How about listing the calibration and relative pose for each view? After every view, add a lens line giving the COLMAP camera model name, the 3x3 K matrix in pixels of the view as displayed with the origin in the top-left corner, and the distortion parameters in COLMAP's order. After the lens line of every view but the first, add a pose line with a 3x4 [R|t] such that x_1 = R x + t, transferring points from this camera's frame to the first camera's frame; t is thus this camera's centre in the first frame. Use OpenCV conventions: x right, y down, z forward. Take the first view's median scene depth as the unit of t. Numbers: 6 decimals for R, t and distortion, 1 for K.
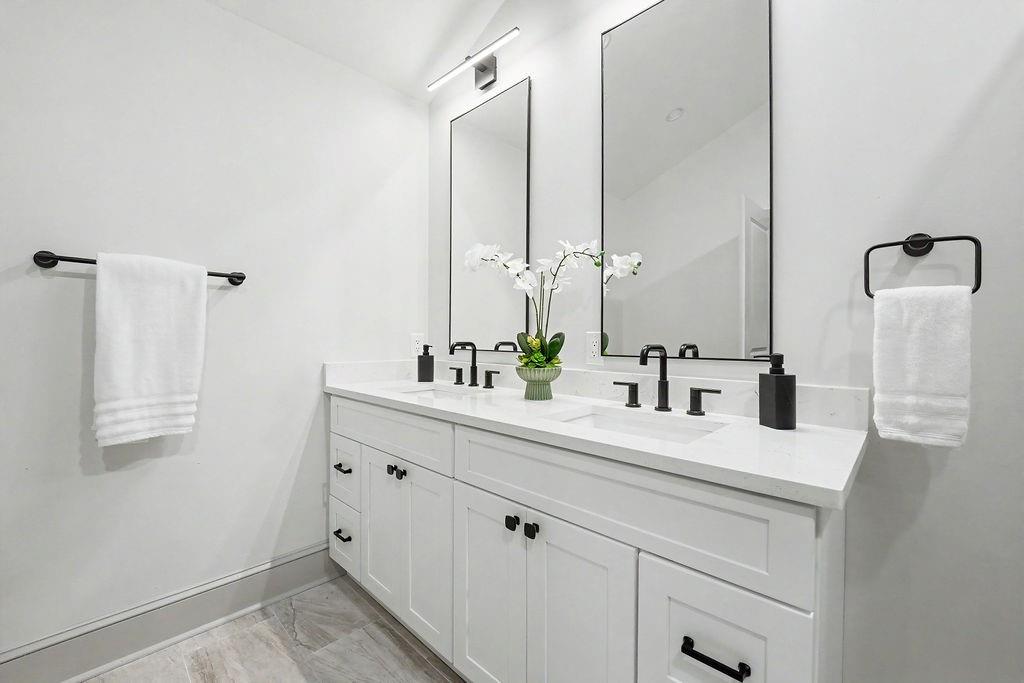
lens RADIAL K [[412.2, 0, 513.0], [0, 412.2, 340.1], [0, 0, 1]] dist [-0.001638, -0.000107]
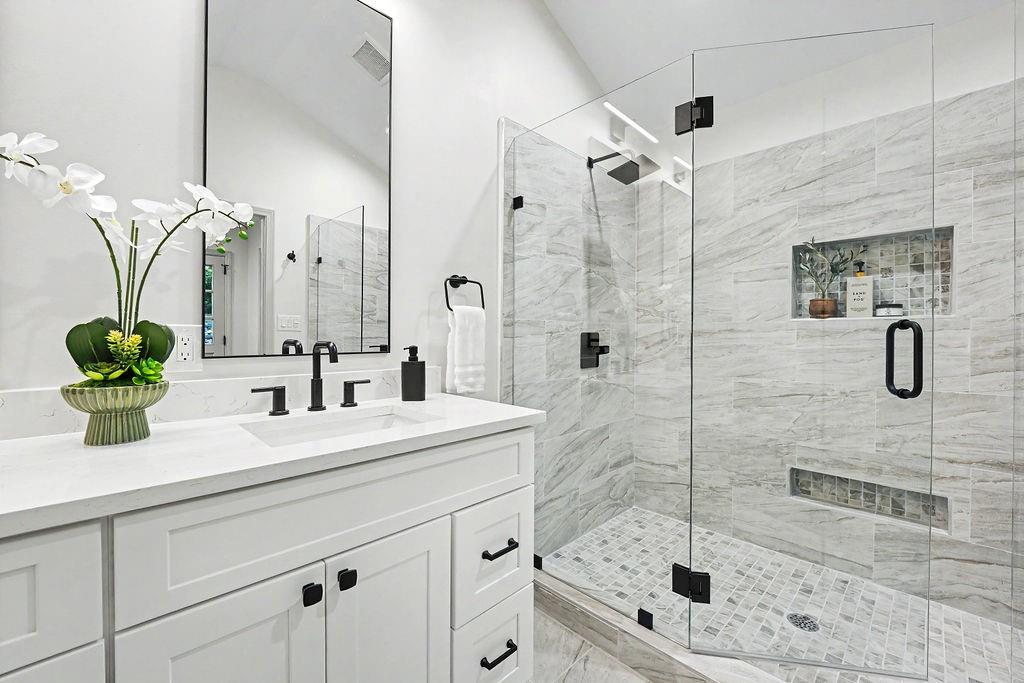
lens RADIAL K [[412.2, 0, 513.0], [0, 412.2, 337.3], [0, 0, 1]] dist [-0.001638, -0.000107]
pose [[0.036396, -0.010349, 0.999284, -0.585602], [0.000630, 0.999946, 0.010333, -0.007980], [-0.999337, 0.000254, 0.036400, 0.526096]]
